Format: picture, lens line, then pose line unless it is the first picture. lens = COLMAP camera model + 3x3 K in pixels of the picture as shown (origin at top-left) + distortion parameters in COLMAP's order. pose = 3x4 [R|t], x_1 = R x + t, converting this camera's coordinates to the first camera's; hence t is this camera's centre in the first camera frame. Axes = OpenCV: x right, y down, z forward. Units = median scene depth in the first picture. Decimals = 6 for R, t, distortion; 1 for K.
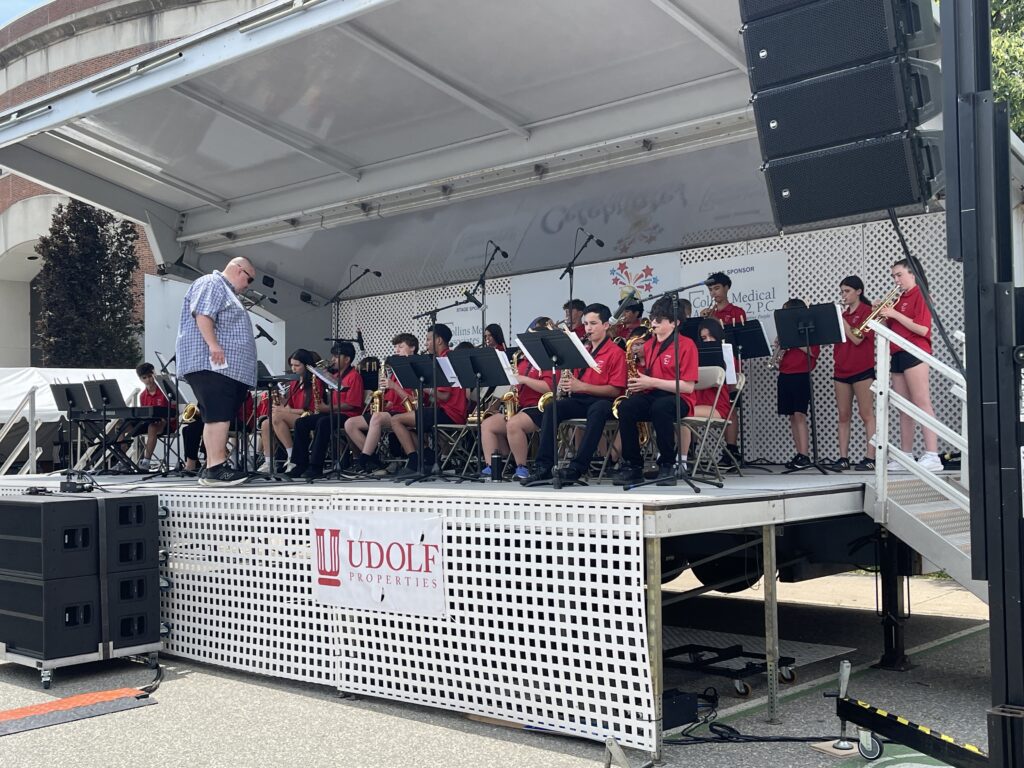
lens RADIAL K [[1256.5, 0, 514.2], [0, 1256.5, 347.1], [0, 0, 1]] dist [-0.021839, -0.029459]
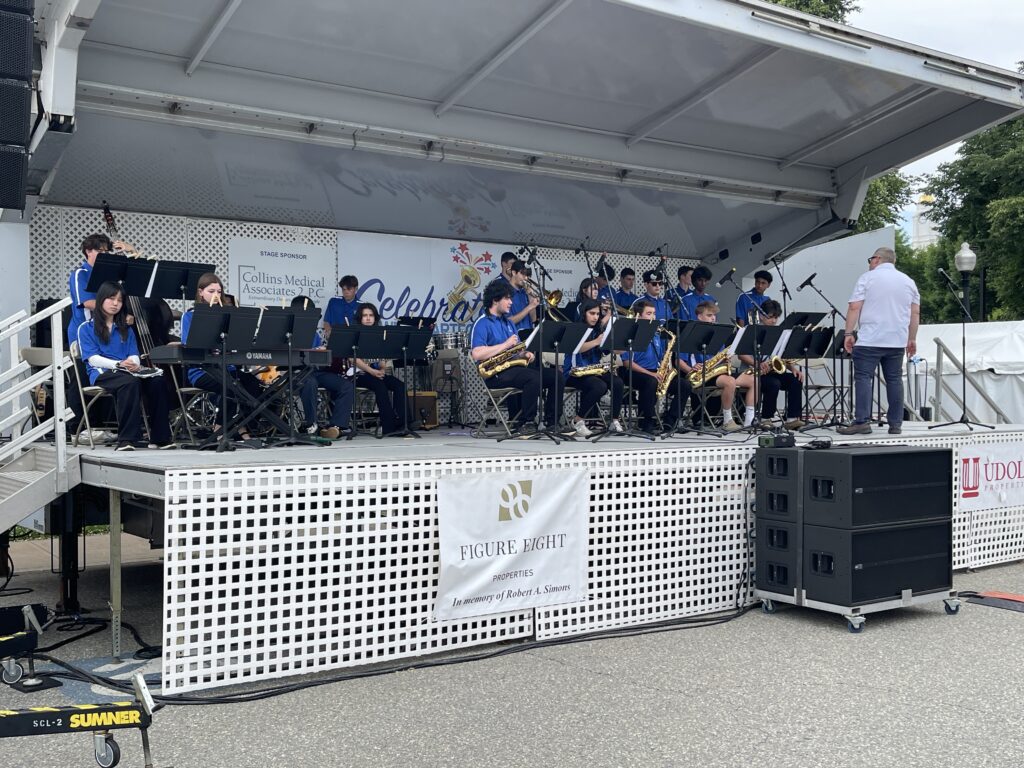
lens RADIAL K [[1133.5, 0, 512.0], [0, 1133.5, 384.0], [0, 0, 1]] dist [0.079921, -0.013495]
pose [[0.182148, 0.026472, 0.982915, -1.202921], [-0.071983, 0.997314, -0.013521, 0.092033], [-0.980633, -0.068291, 0.183564, 1.008342]]
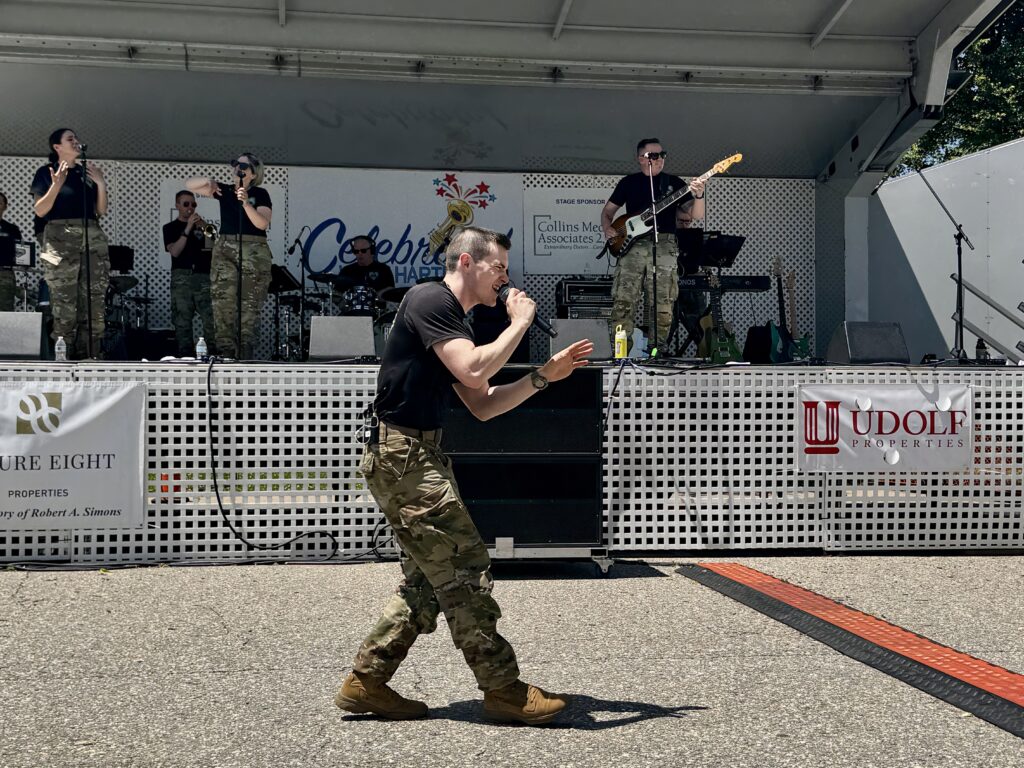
lens RADIAL K [[1411.5, 0, 512.0], [0, 1411.5, 384.0], [0, 0, 1]] dist [0.013108, 0.815791]
pose [[0.601195, 0.039283, 0.798136, -1.002213], [-0.074367, 0.997207, 0.006936, 0.111729], [-0.795634, -0.063525, 0.602437, 0.383419]]
